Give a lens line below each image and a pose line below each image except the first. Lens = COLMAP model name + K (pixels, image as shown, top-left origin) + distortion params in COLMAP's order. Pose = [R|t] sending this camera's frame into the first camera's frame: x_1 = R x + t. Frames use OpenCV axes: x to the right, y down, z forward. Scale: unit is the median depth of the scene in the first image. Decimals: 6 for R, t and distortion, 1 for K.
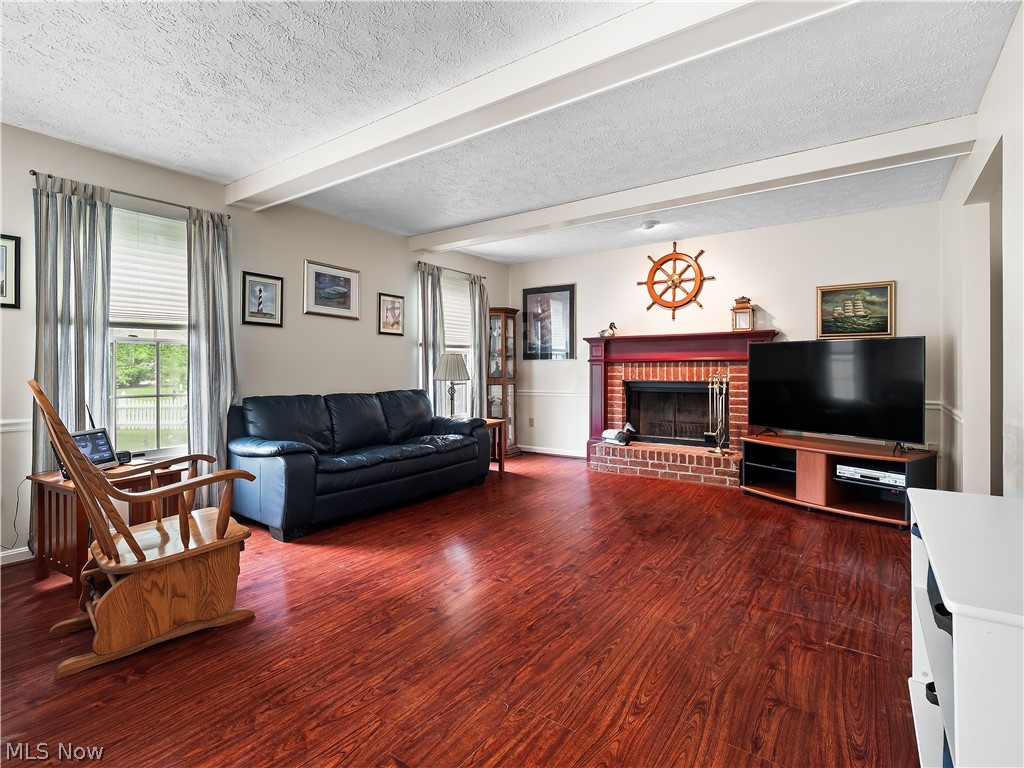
lens RADIAL K [[499.6, 0, 519.6], [0, 499.6, 369.0], [0, 0, 1]] dist [0.004364, -0.000482]
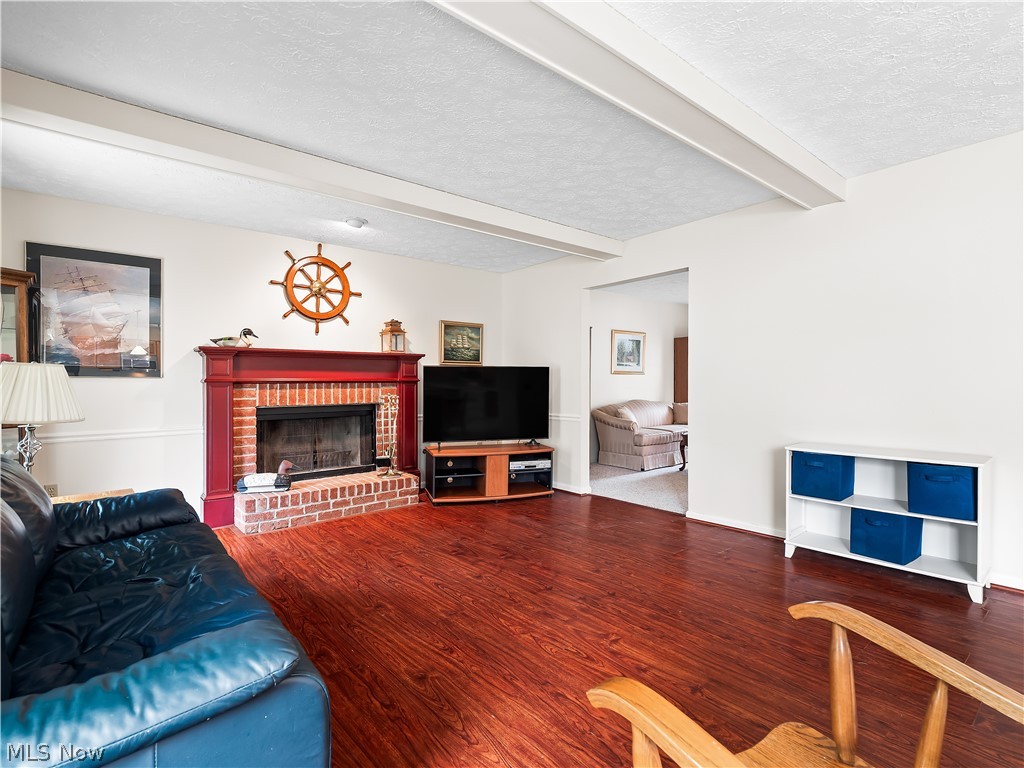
lens RADIAL K [[499.6, 0, 508.7], [0, 499.6, 390.1], [0, 0, 1]] dist [0.004364, -0.000482]
pose [[0.269602, -0.011353, 0.962905, -0.504301], [0.008404, 0.999920, 0.009436, -0.008036], [-0.962935, 0.005548, 0.269676, 0.522732]]
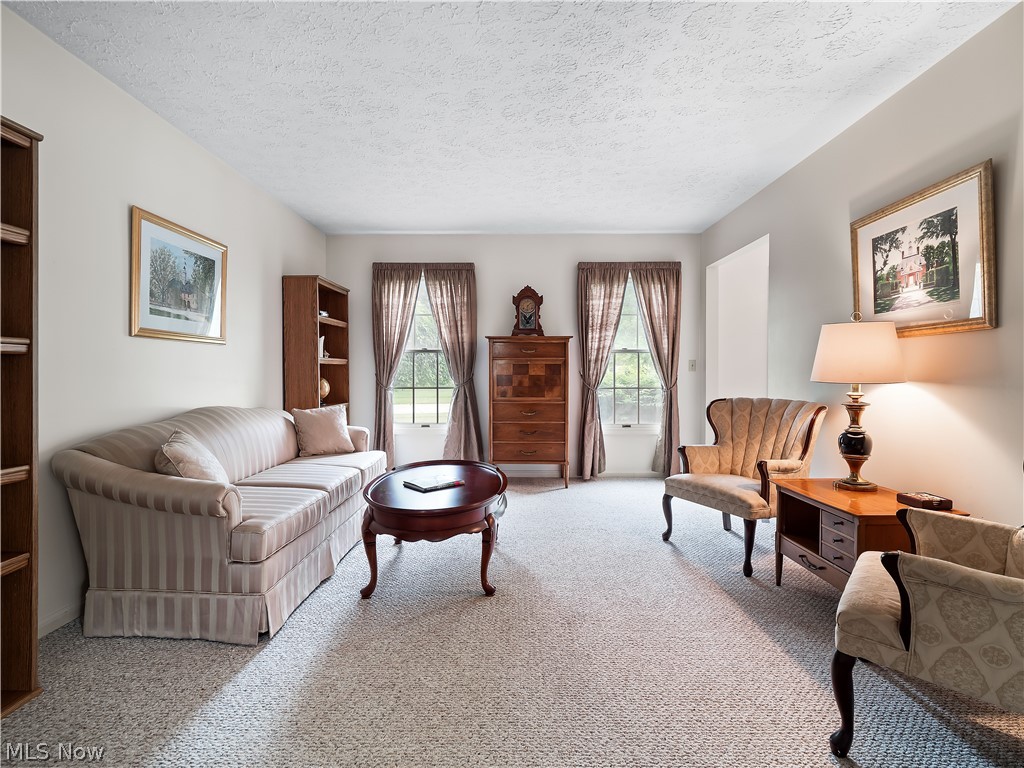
lens RADIAL K [[499.6, 0, 508.2], [0, 499.6, 380.3], [0, 0, 1]] dist [0.004364, -0.000482]
pose [[-0.566926, -0.012291, 0.823677, 0.447979], [0.002037, 0.999865, 0.016322, -0.001583], [-0.823766, 0.010931, -0.566824, 0.608874]]
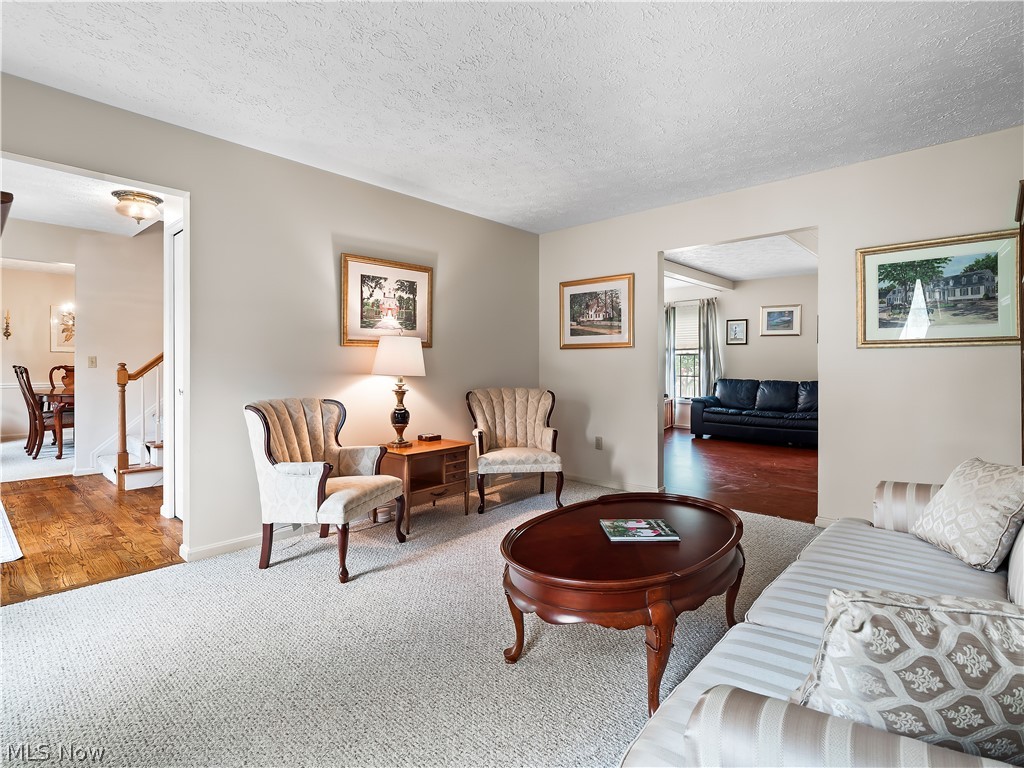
lens RADIAL K [[499.6, 0, 515.1], [0, 499.6, 365.3], [0, 0, 1]] dist [0.004364, -0.000482]
pose [[-0.132235, 0.006567, -0.991197, 1.372315], [-0.002137, 0.999974, 0.006910, -0.012378], [0.991216, 0.003032, -0.132218, 0.315036]]
